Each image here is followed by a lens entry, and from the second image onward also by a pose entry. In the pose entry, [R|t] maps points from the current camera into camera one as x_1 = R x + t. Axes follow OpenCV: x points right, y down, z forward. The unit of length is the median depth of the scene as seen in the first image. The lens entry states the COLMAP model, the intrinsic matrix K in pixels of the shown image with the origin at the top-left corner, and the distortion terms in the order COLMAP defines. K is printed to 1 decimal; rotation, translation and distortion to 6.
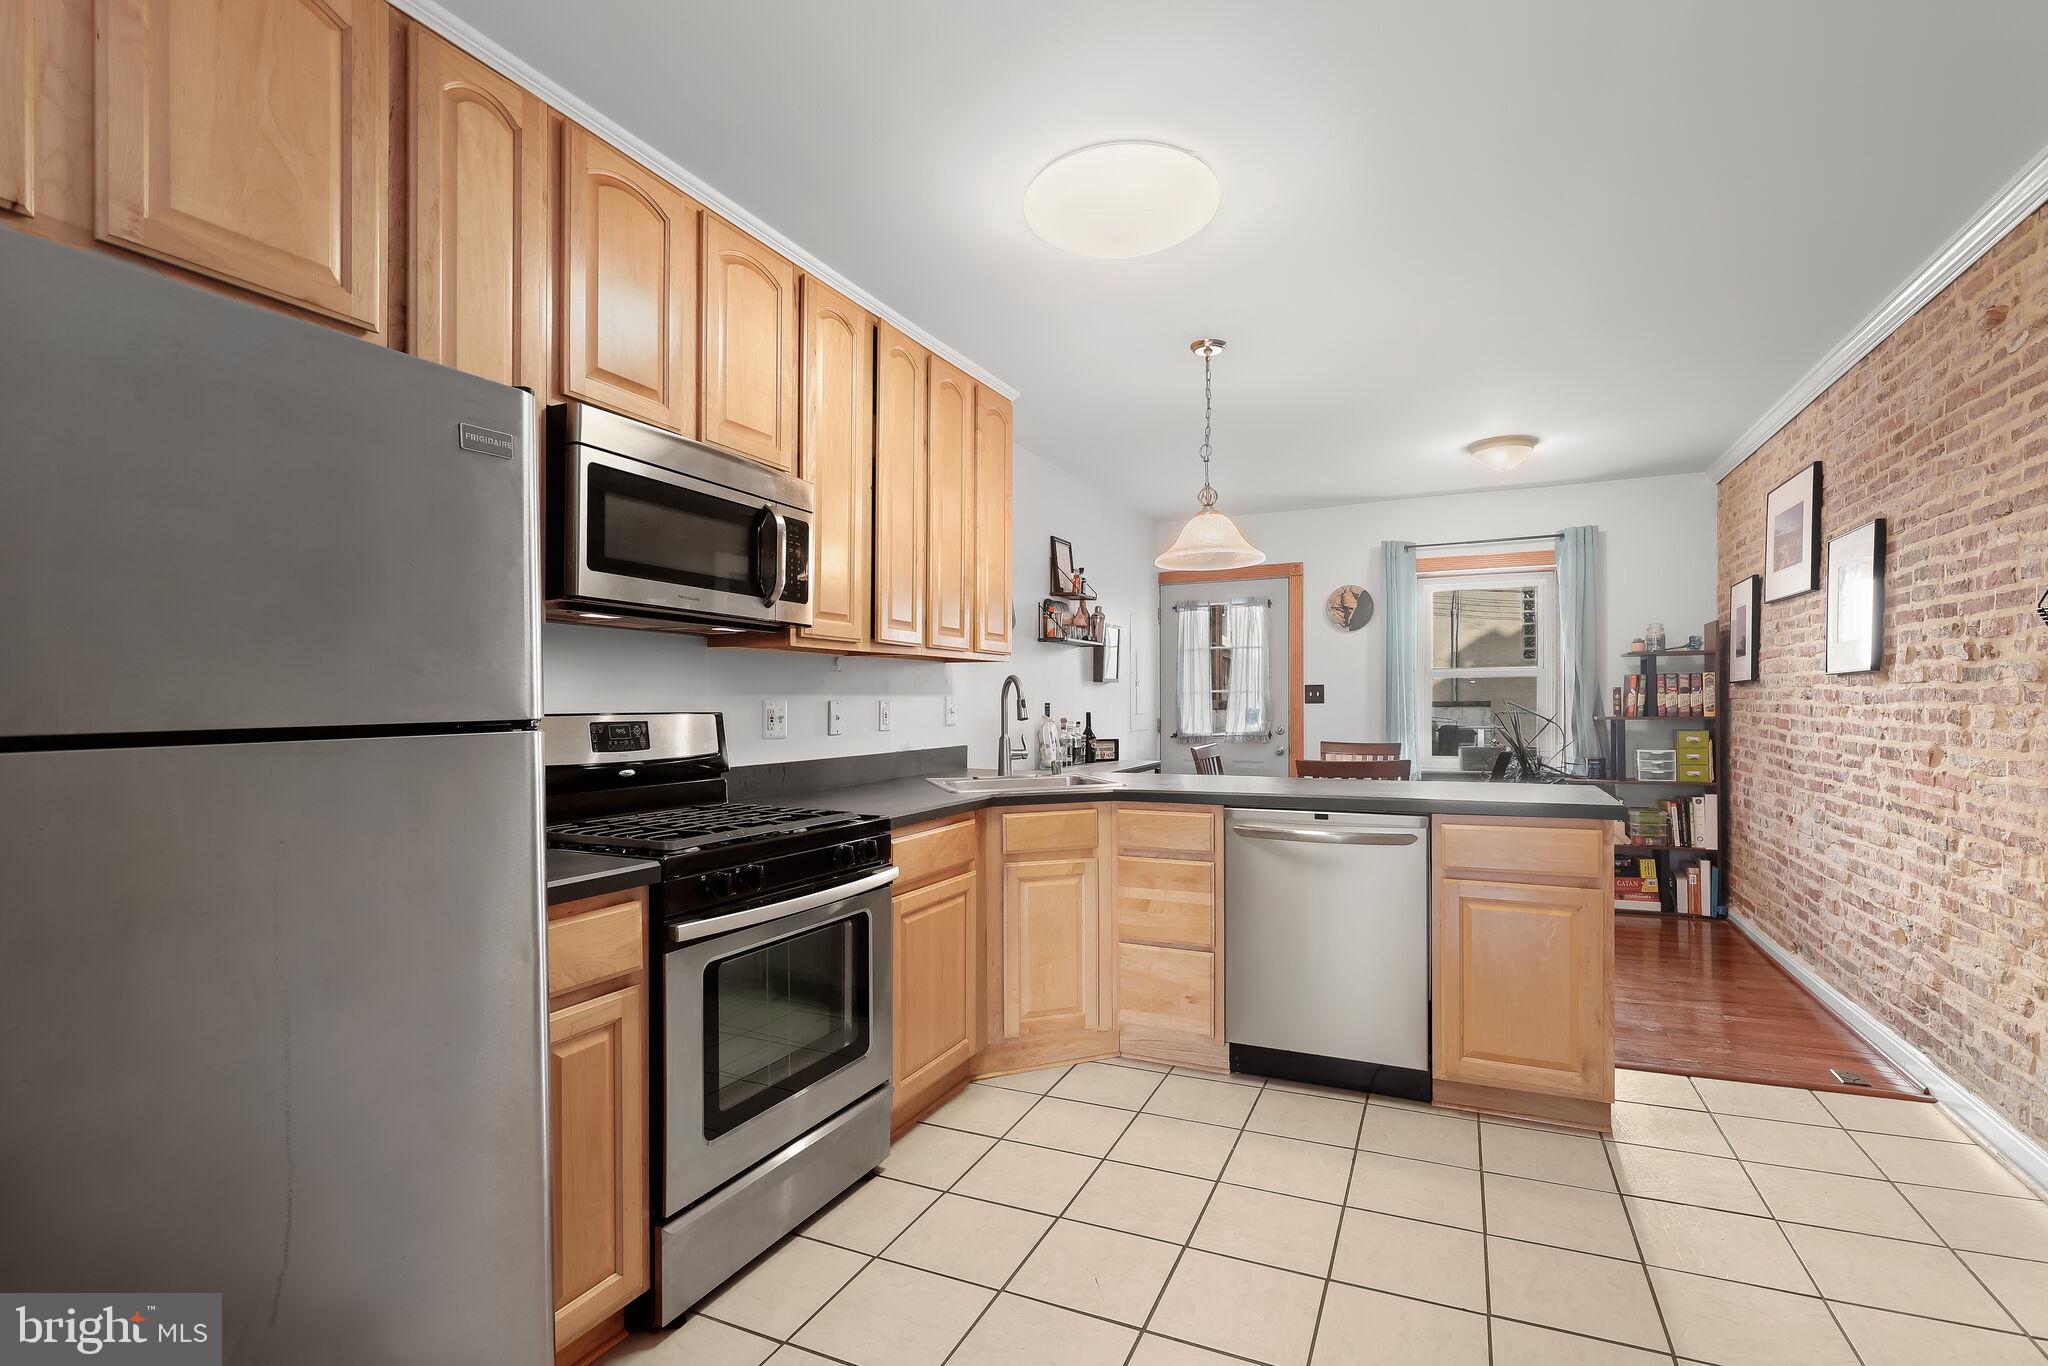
lens RADIAL K [[945.5, 0, 1048.1], [0, 945.5, 702.8], [0, 0, 1]] dist [-0.002388, 0.001822]
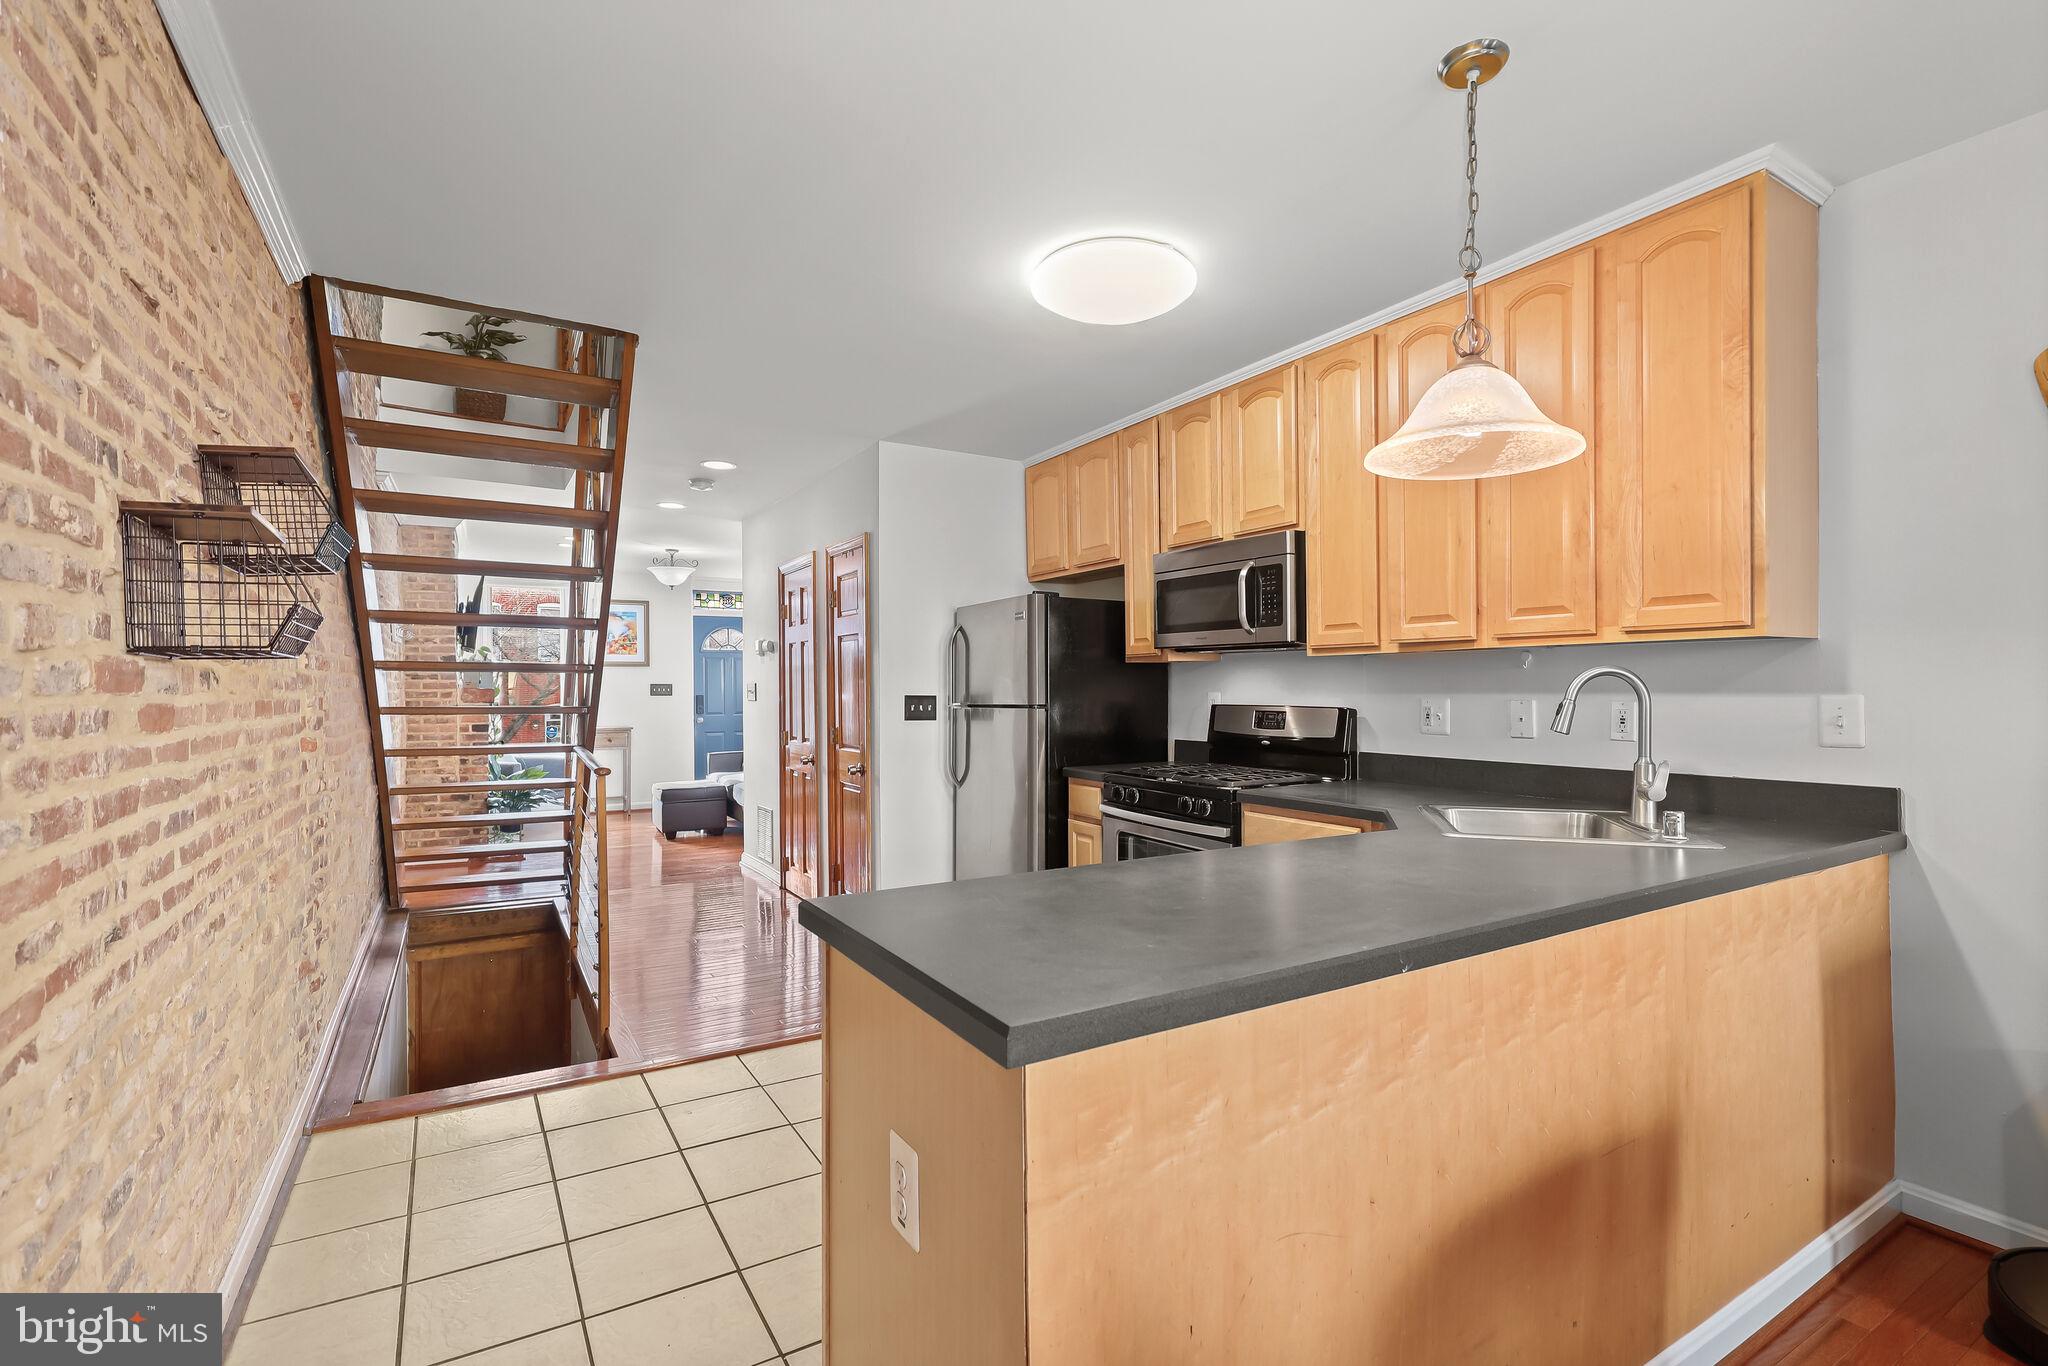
lens RADIAL K [[945.5, 0, 1032.5], [0, 945.5, 689.5], [0, 0, 1]] dist [-0.002388, 0.001822]
pose [[-0.571221, 0.006330, -0.820772, 0.642361], [0.003447, 0.999980, 0.005313, -0.015456], [0.820789, 0.000206, -0.571231, 0.930293]]
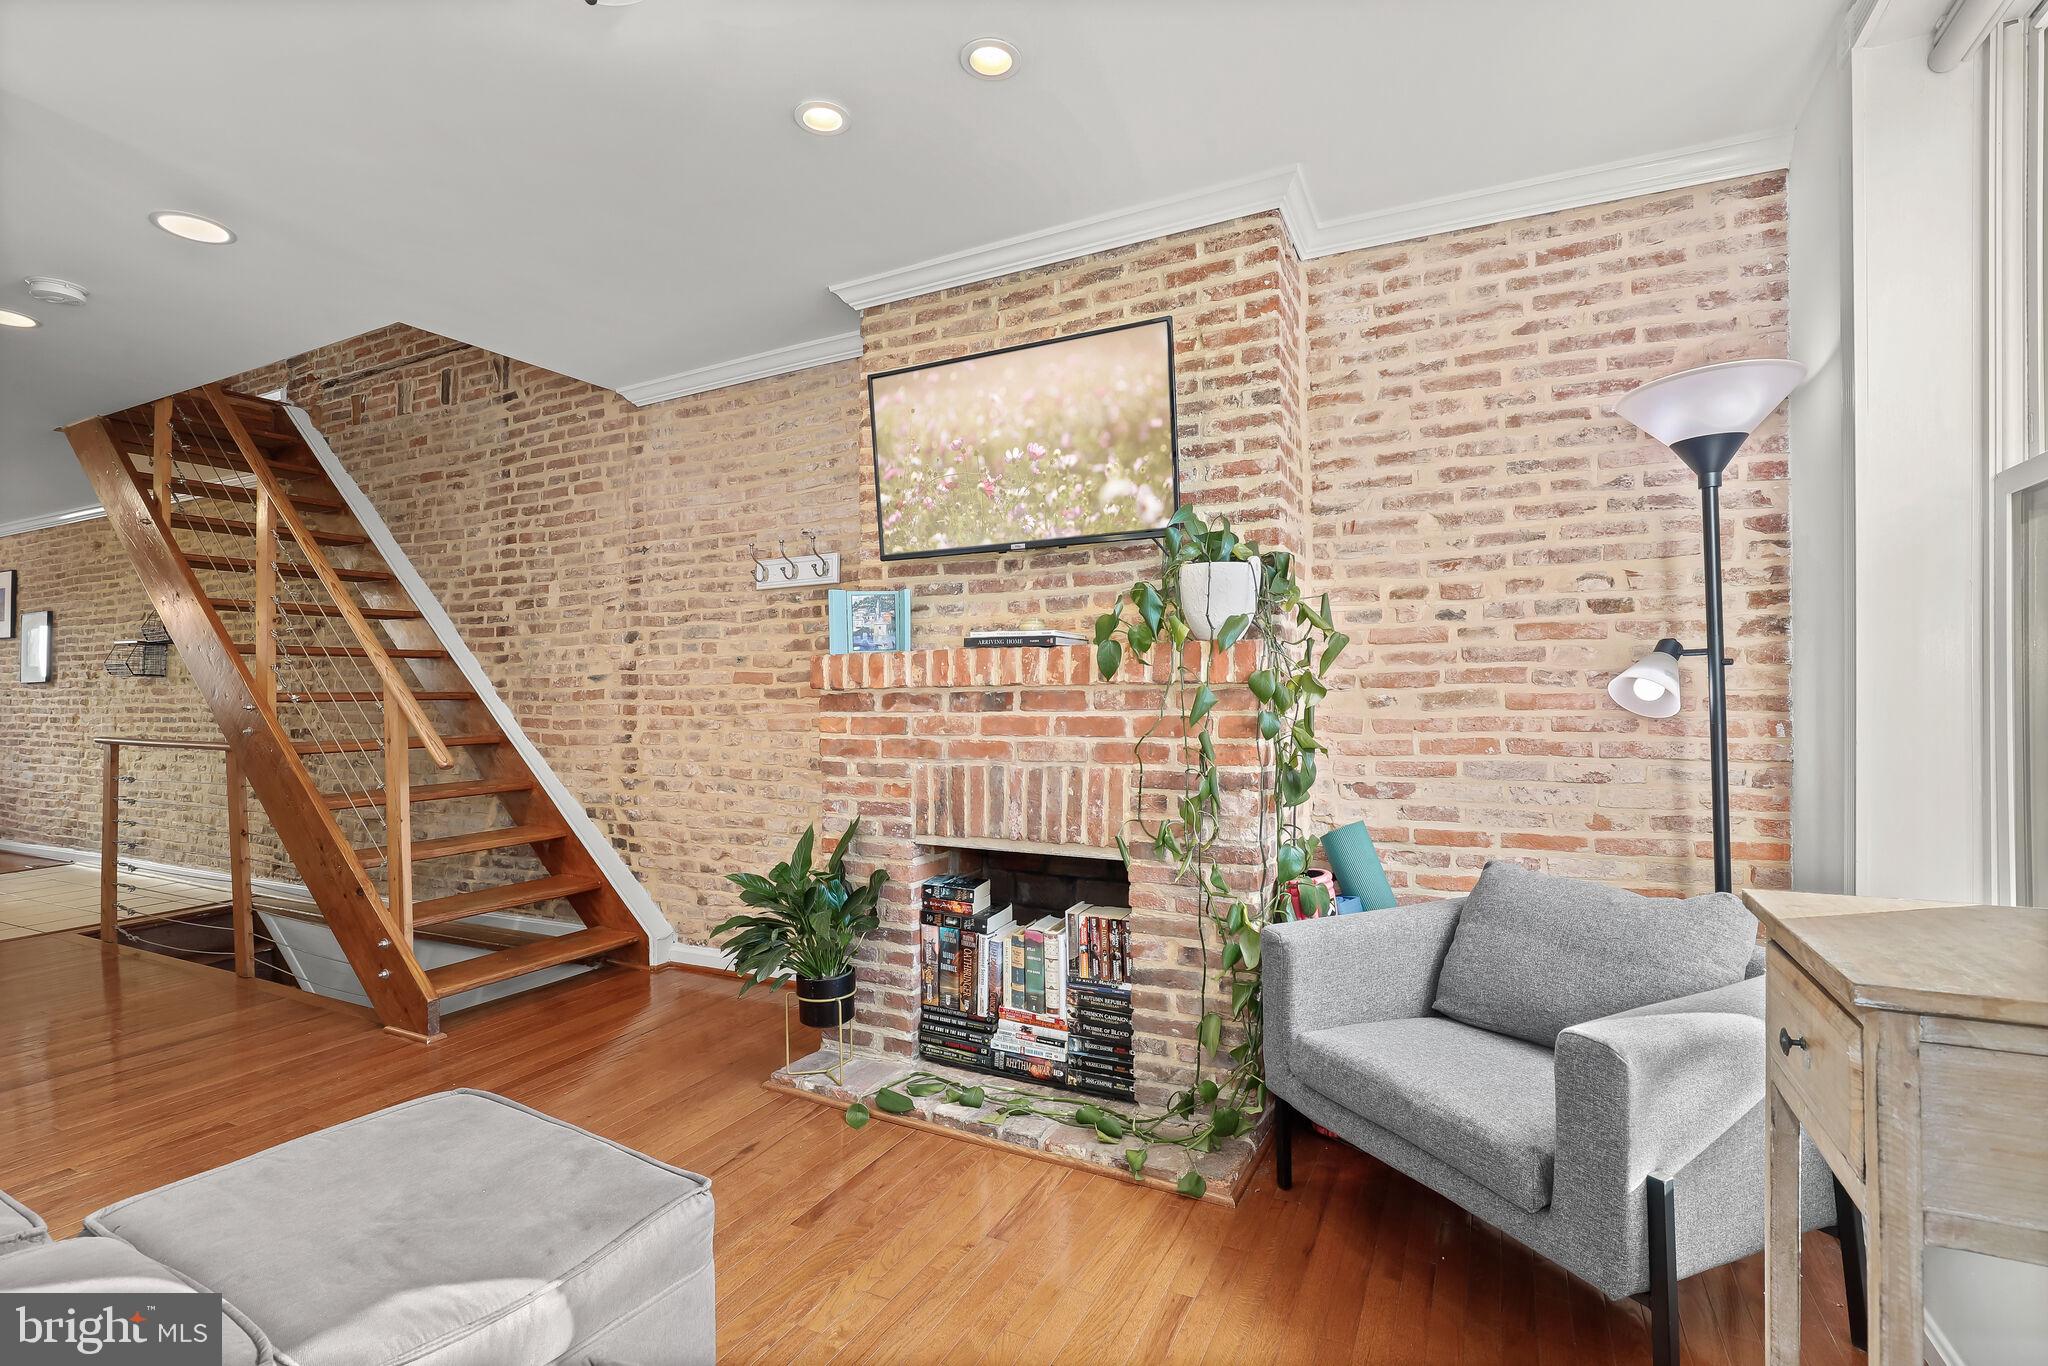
lens RADIAL K [[945.5, 0, 1024.1], [0, 945.5, 689.0], [0, 0, 1]] dist [-0.002388, 0.001822]
pose [[0.052049, 0.006854, 0.998621, -0.905280], [0.011557, 0.999905, -0.007465, 0.018549], [-0.998578, 0.011929, 0.051965, -1.042019]]
